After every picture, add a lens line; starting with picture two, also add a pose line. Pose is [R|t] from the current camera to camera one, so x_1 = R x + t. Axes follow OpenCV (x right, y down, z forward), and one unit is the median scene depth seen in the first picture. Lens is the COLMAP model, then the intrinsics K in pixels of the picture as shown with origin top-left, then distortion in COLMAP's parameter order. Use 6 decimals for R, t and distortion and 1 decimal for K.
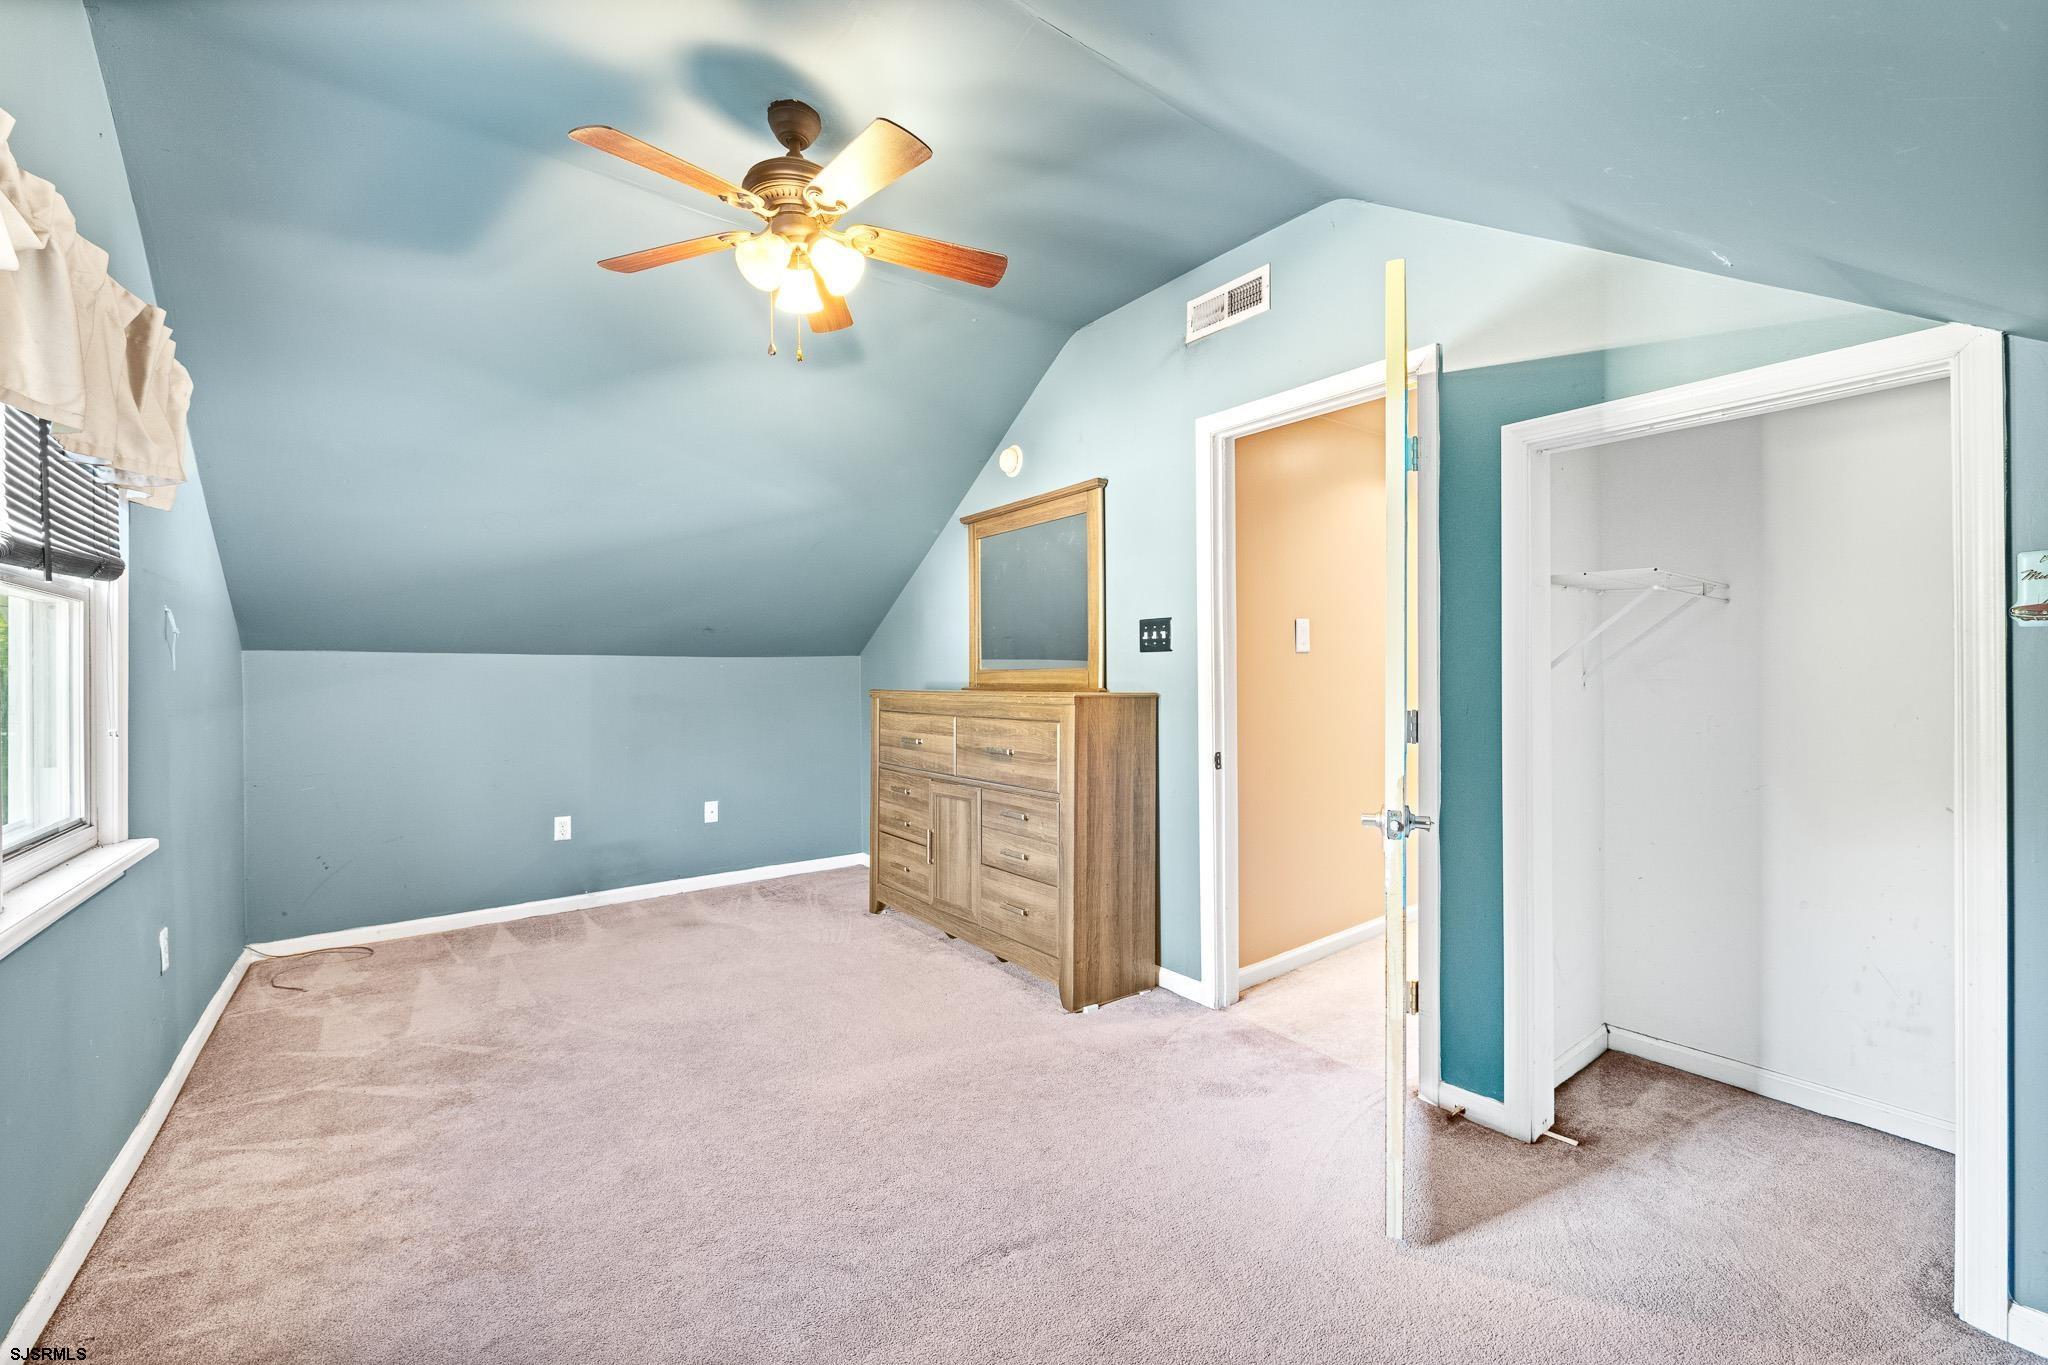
lens RADIAL K [[810.8, 0, 1022.5], [0, 810.8, 684.8], [0, 0, 1]] dist [0.000352, 0.000079]
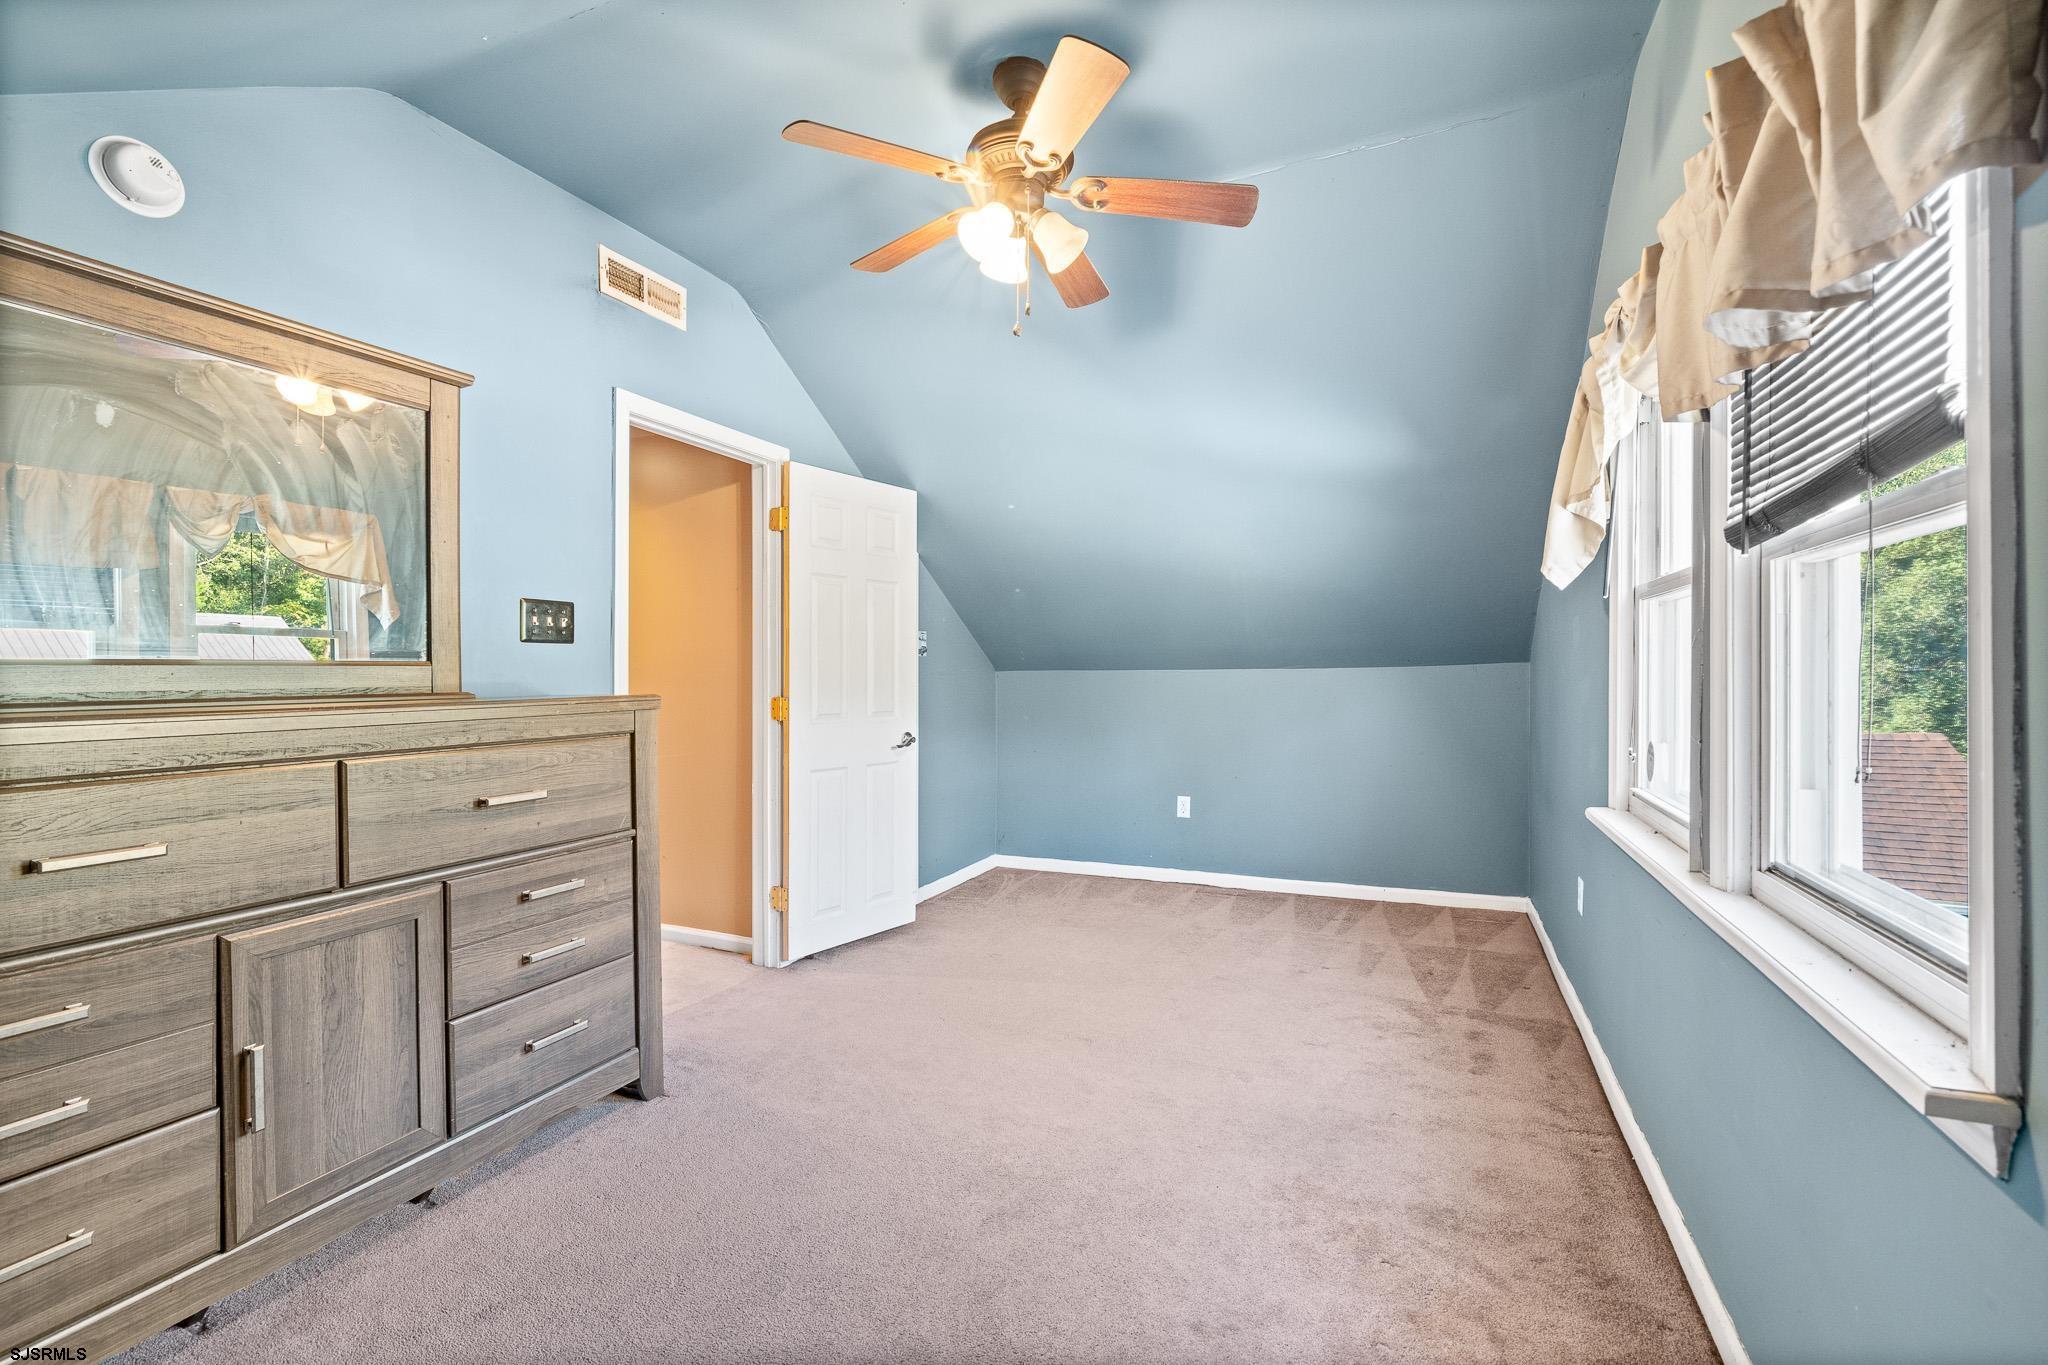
lens RADIAL K [[921.3, 0, 1023.0], [0, 921.3, 673.4], [0, 0, 1]] dist [0.000125, -0.000050]
pose [[-0.494995, -0.002177, 0.868893, -0.817527], [0.007868, 0.999945, 0.006988, -0.013223], [-0.868860, 0.010296, -0.494951, 1.022030]]
